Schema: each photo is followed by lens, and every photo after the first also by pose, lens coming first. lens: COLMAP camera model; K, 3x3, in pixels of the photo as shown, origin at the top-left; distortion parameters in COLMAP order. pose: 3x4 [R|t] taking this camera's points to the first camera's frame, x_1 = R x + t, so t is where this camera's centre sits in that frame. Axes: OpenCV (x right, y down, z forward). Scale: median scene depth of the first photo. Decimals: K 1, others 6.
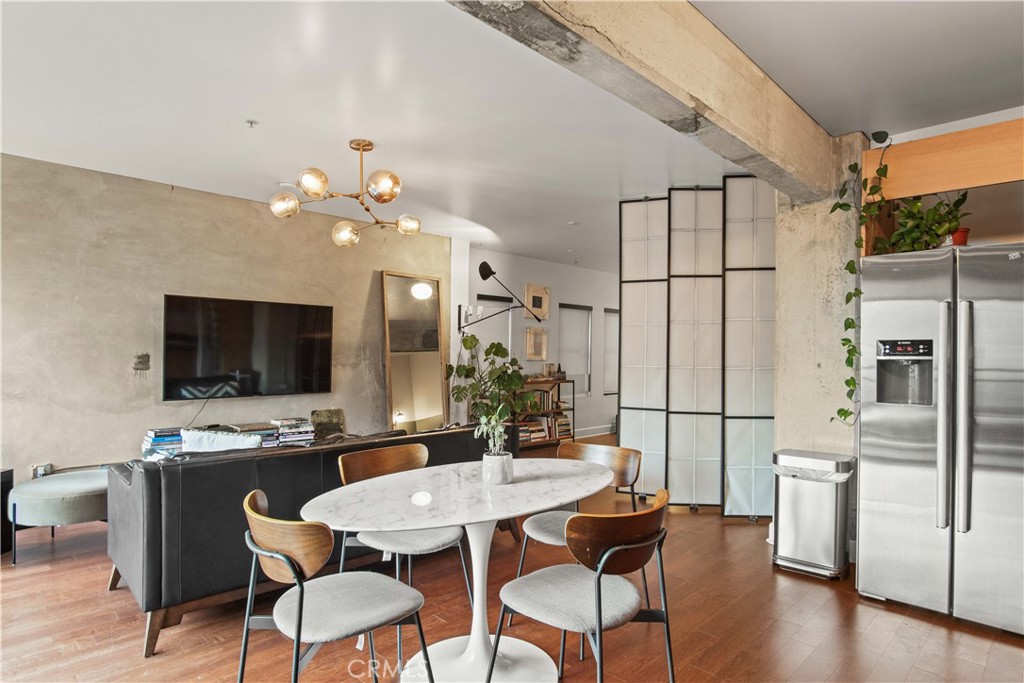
lens RADIAL K [[555.4, 0, 510.3], [0, 555.4, 358.4], [0, 0, 1]] dist [-0.022913, -0.000213]
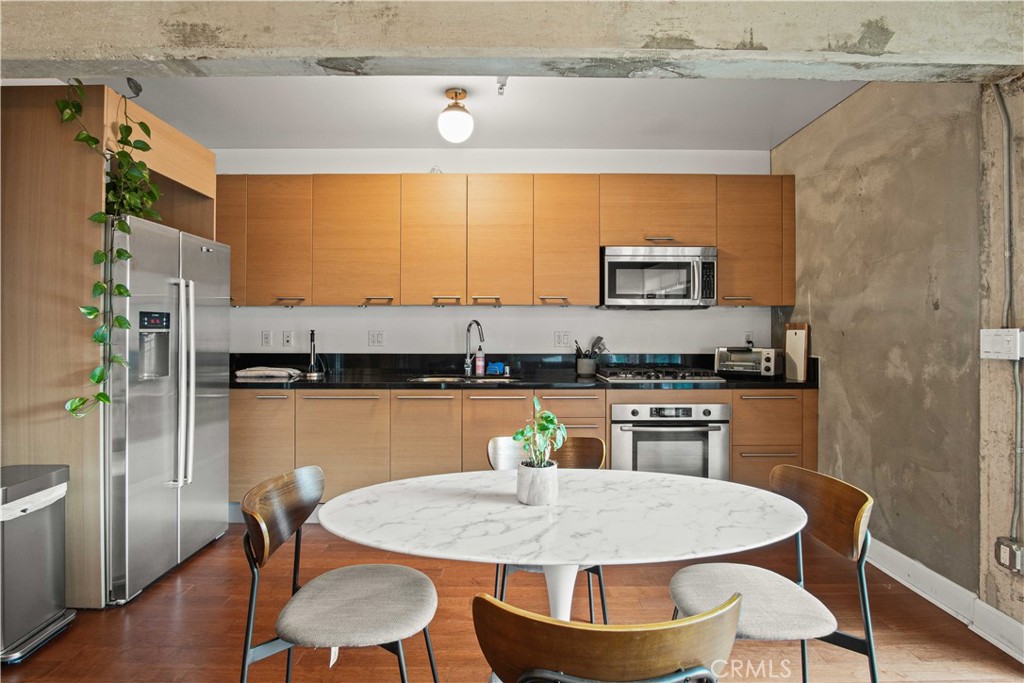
lens RADIAL K [[555.4, 0, 511.2], [0, 555.4, 328.0], [0, 0, 1]] dist [-0.022913, -0.000213]
pose [[-0.723056, -0.004206, 0.690776, -0.239435], [-0.004718, 0.999988, 0.001150, -0.005536], [-0.690773, -0.002427, -0.723068, 0.729030]]
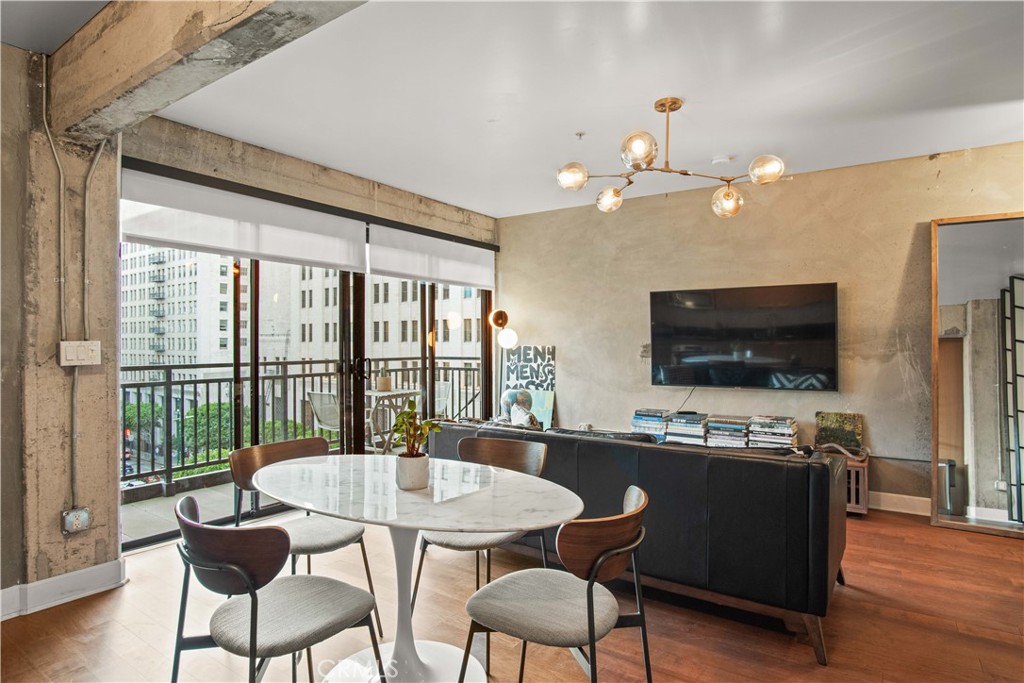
lens RADIAL K [[555.4, 0, 515.2], [0, 555.4, 339.4], [0, 0, 1]] dist [-0.022913, -0.000213]
pose [[0.209835, -0.011643, -0.977668, 0.412635], [-0.002187, 0.999921, -0.012377, -0.002113], [0.977734, 0.004735, 0.209793, 0.453494]]
